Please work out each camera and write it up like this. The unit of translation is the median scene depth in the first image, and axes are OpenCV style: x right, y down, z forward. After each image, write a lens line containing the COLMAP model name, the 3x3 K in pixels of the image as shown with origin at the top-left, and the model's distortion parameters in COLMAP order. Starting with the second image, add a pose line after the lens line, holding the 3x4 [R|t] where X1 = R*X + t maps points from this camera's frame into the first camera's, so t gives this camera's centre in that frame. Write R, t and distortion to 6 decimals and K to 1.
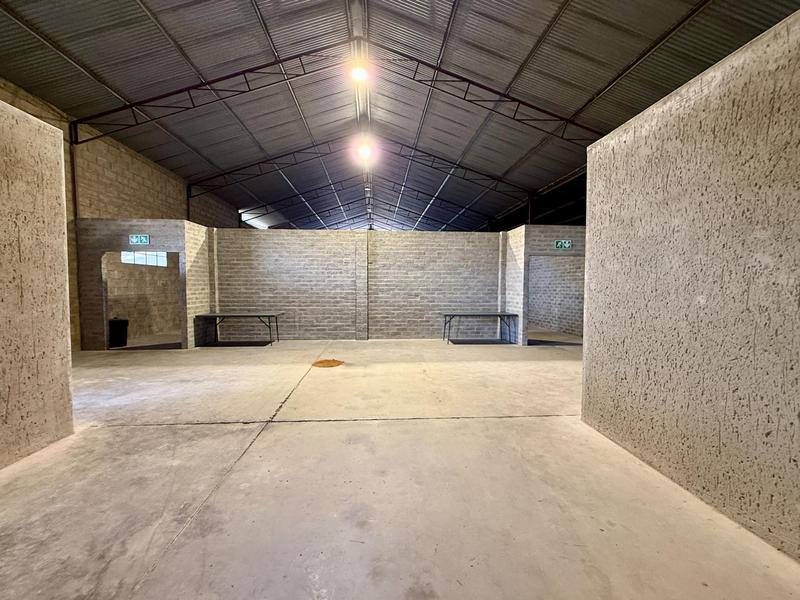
lens RADIAL K [[317.3, 0, 400.0], [0, 317.3, 300.0], [0, 0, 1]] dist [0.002056, 0.000091]
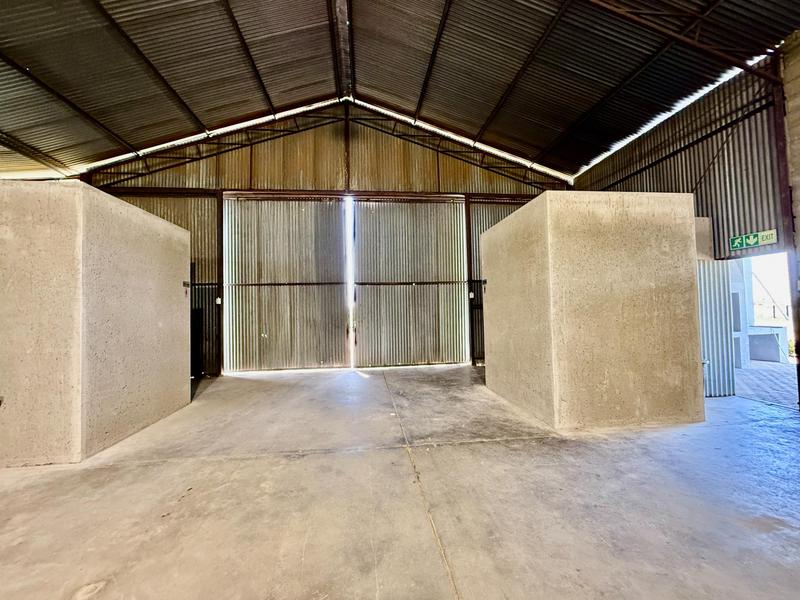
lens RADIAL K [[317.3, 0, 400.0], [0, 317.3, 300.0], [0, 0, 1]] dist [0.002056, 0.000091]
pose [[-0.999367, 0.020706, -0.028923, -0.435766], [0.020329, 0.999705, 0.013277, -0.116724], [0.029190, 0.012681, -0.999493, 2.369241]]
